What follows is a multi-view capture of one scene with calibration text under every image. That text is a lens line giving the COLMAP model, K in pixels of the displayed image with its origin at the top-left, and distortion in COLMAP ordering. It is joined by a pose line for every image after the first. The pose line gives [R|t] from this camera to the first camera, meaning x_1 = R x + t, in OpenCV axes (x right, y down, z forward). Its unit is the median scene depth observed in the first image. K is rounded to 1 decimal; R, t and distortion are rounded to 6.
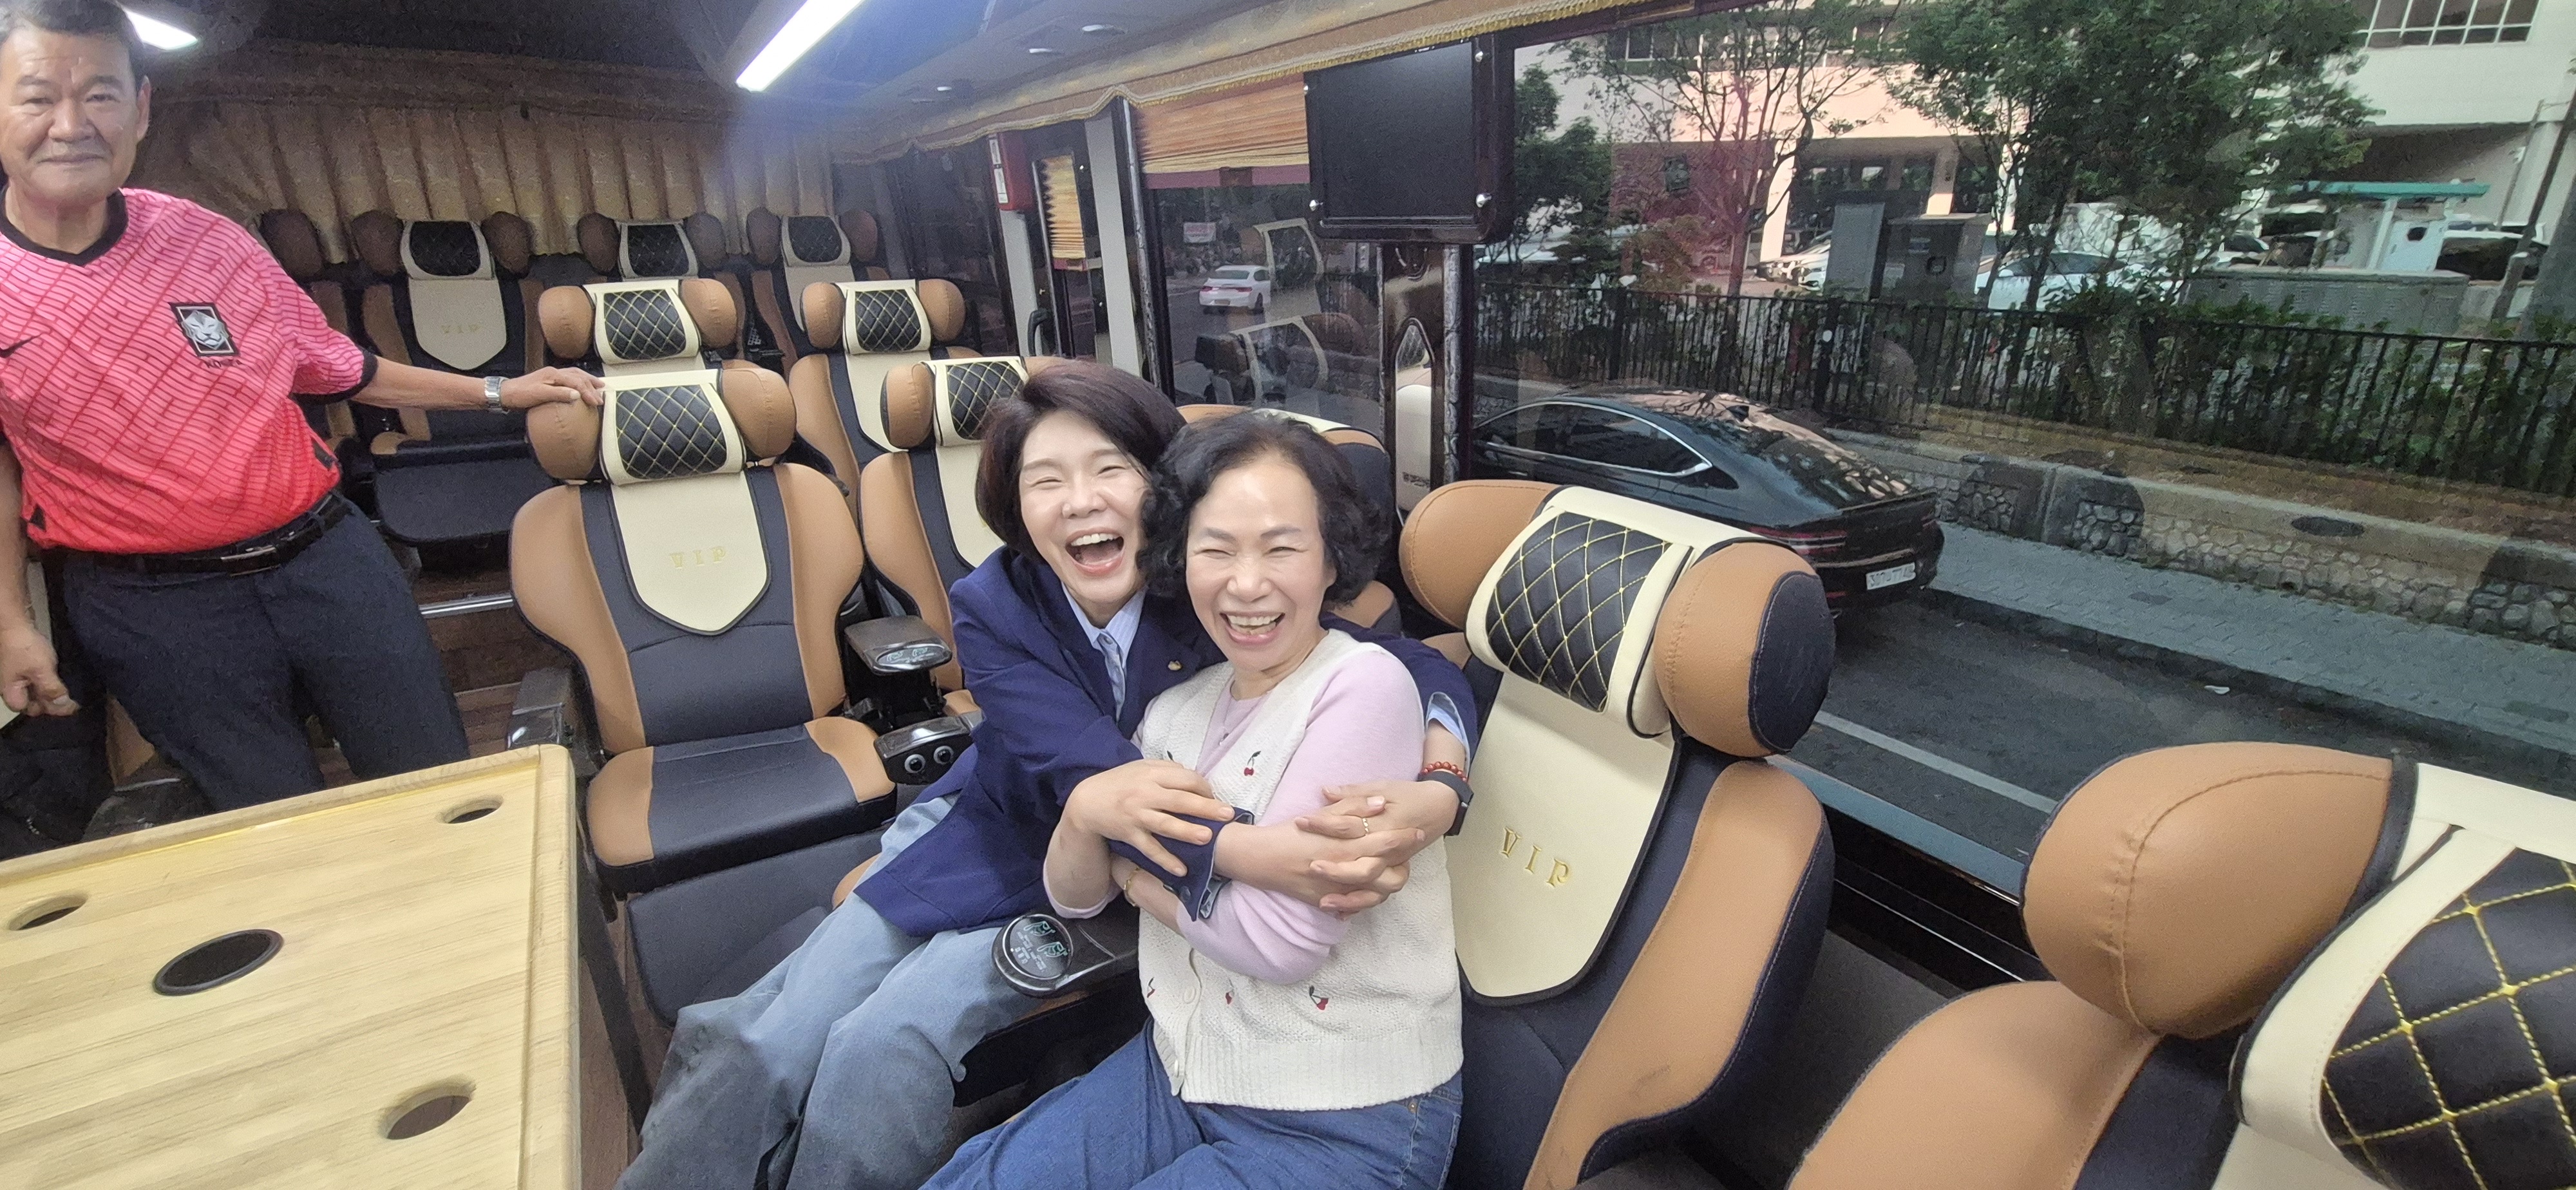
lens RADIAL K [[864.3, 0, 1329.4], [0, 864.3, 607.0], [0, 0, 1]] dist [-0.020233, -0.000012]
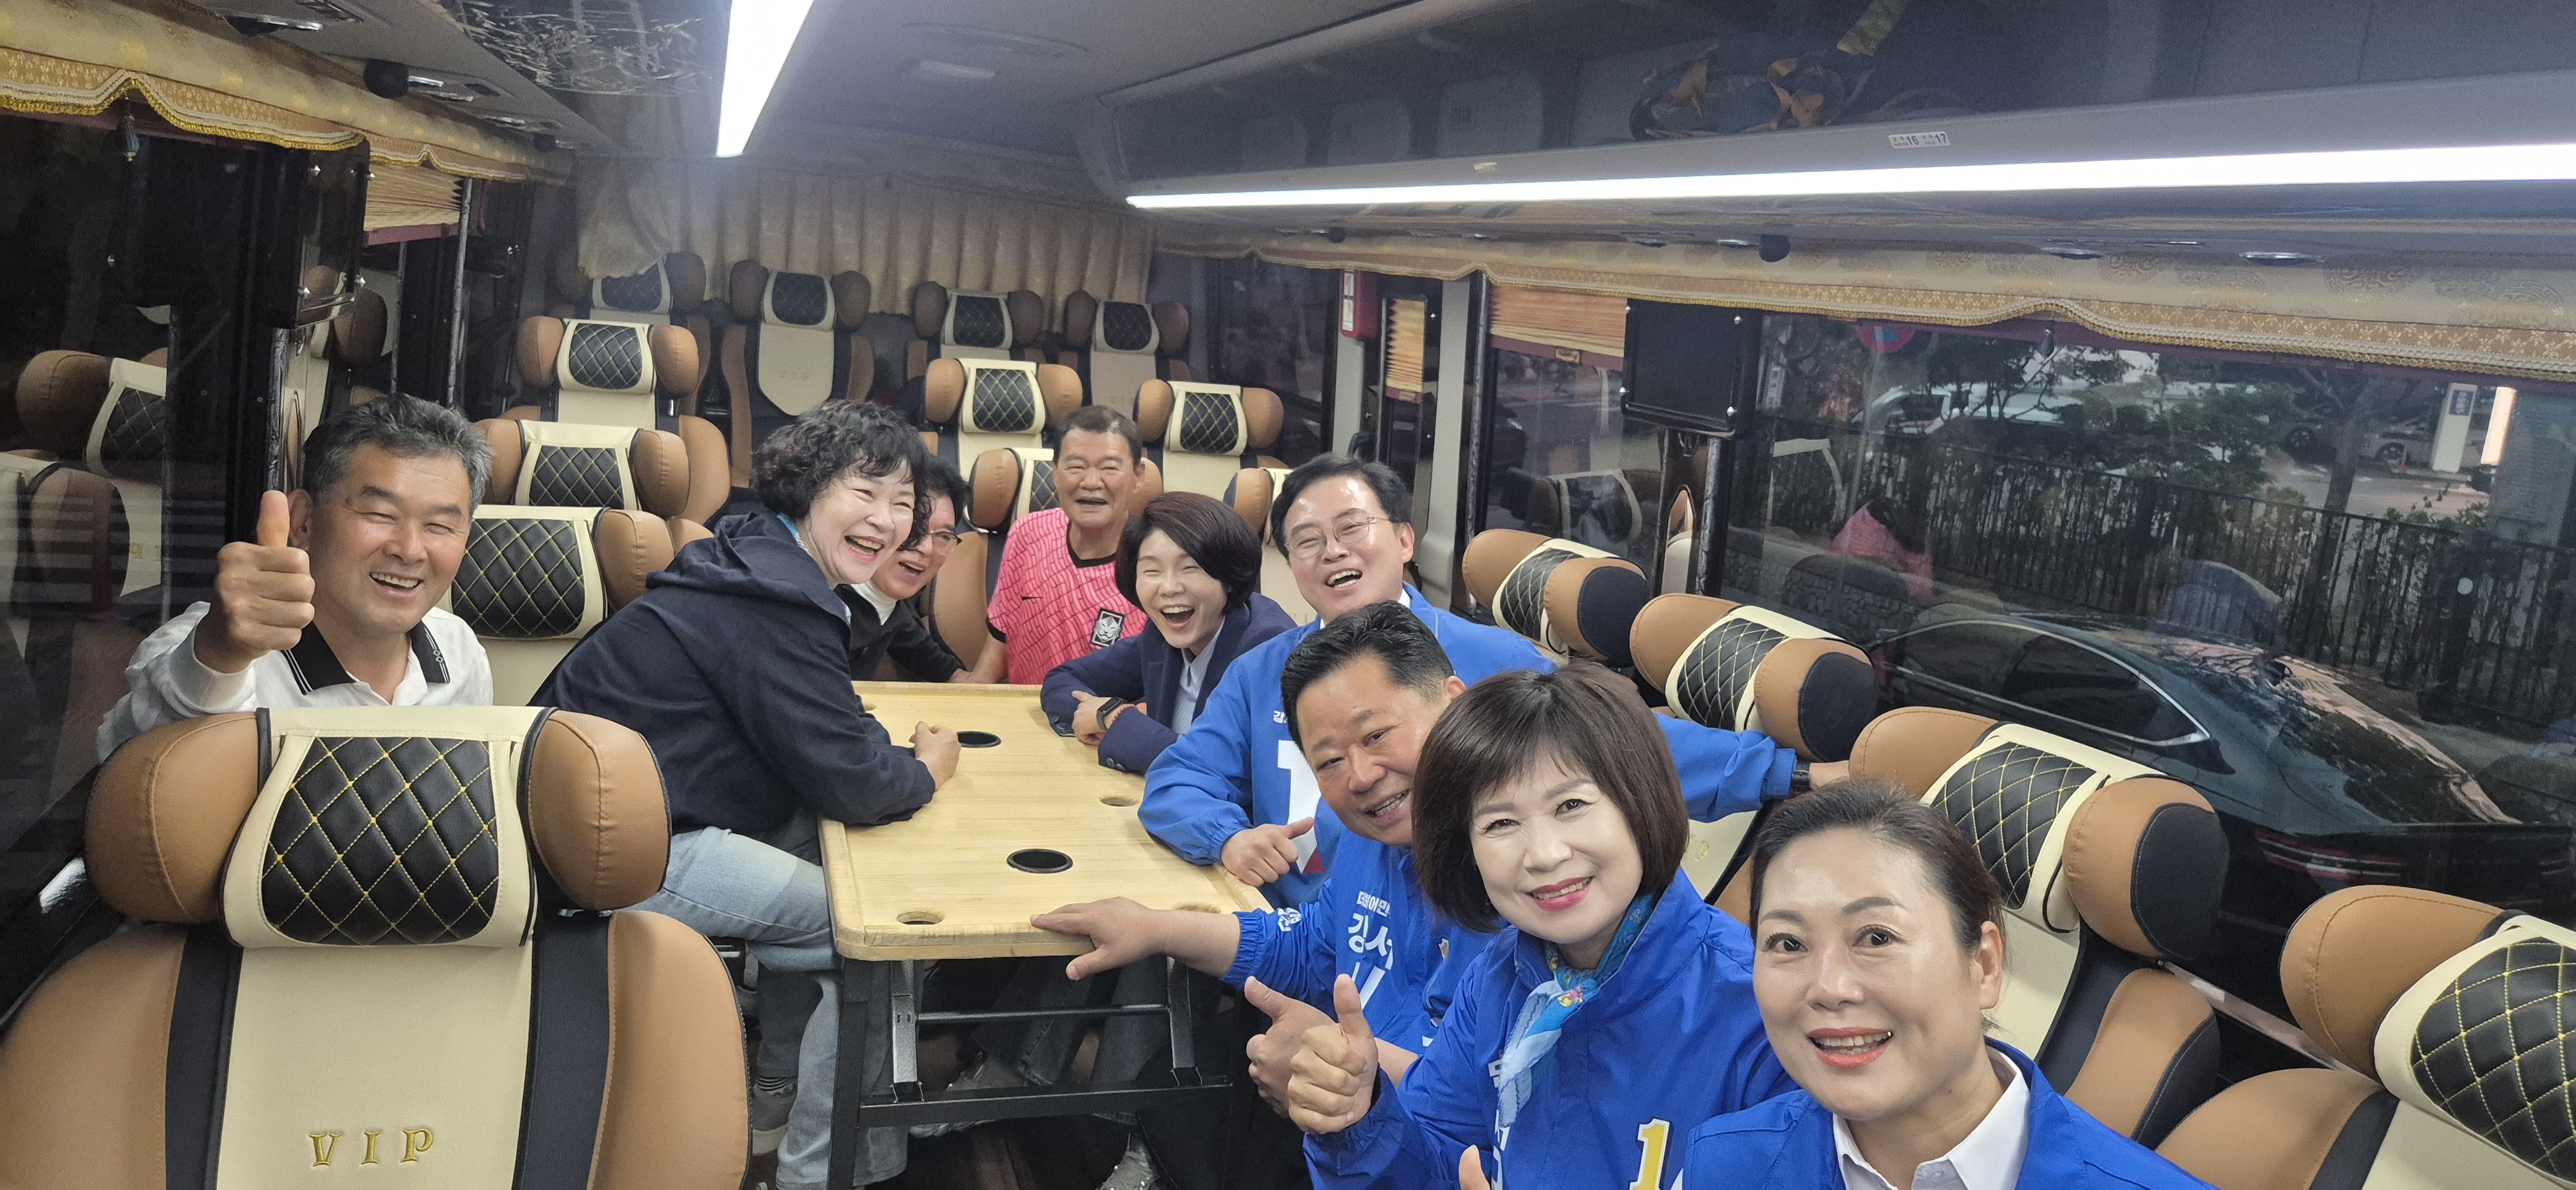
lens RADIAL K [[1521.9, 0, 1288.0], [0, 1521.9, 595.0], [0, 0, 1]] dist [-0.000320, -0.001497]
pose [[0.953047, 0.141645, -0.267654, 0.090374], [-0.197051, 0.961215, -0.192966, 0.207246], [0.229940, 0.236647, 0.943995, -0.680265]]
